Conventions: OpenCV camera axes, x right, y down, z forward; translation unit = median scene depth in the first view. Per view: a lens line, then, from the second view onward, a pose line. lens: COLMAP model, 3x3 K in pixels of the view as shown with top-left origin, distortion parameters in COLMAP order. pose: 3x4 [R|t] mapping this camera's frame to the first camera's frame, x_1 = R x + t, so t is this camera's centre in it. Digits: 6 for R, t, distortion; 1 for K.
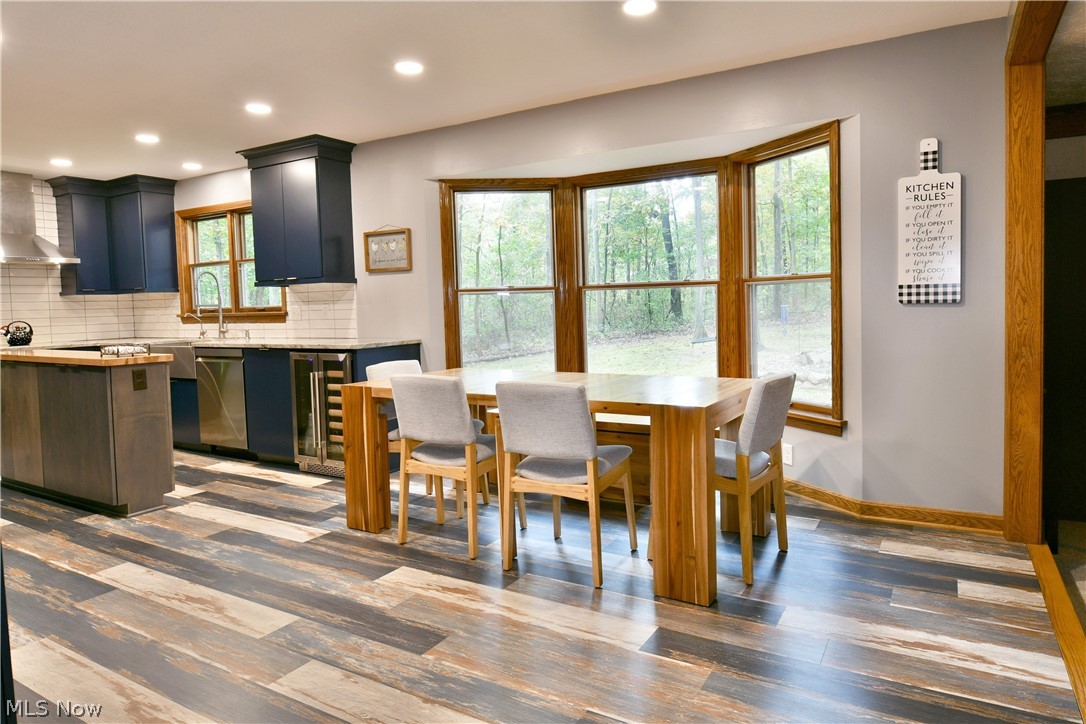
lens RADIAL K [[669.1, 0, 575.0], [0, 669.1, 343.1], [0, 0, 1]] dist [-0.004742, -0.008601]
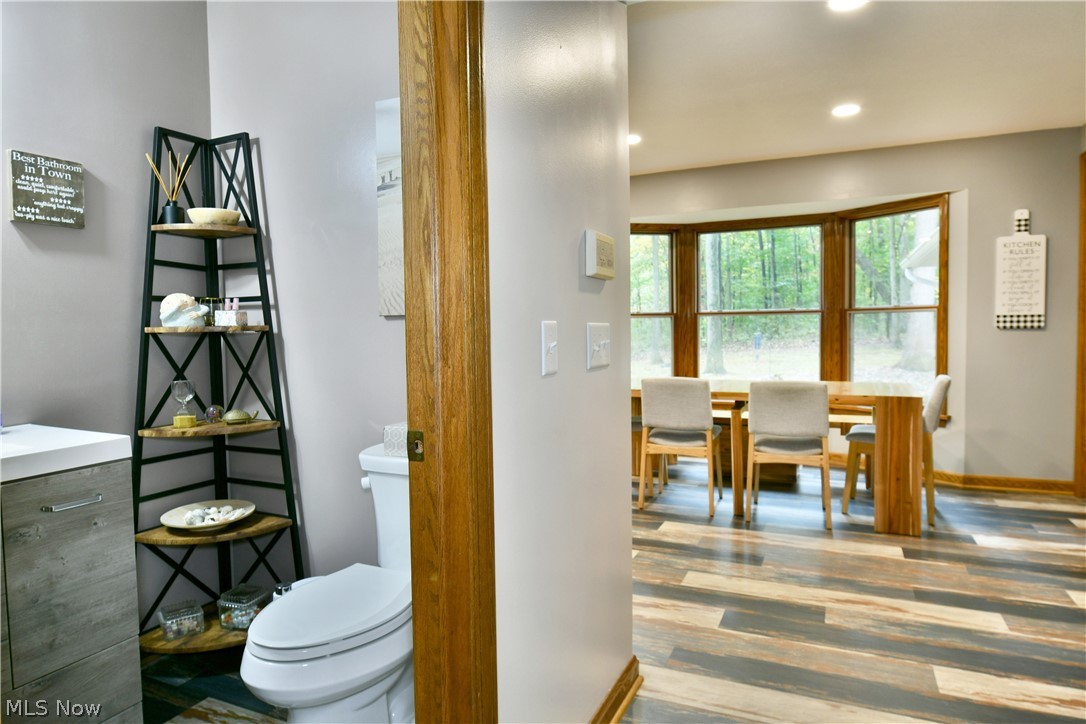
lens RADIAL K [[669.1, 0, 522.5], [0, 669.1, 370.1], [0, 0, 1]] dist [-0.004742, -0.008601]
pose [[0.995157, 0.008148, 0.097962, -0.630843], [-0.007610, 0.999954, -0.005867, 0.042473], [-0.098006, 0.005093, 0.995173, -0.269534]]
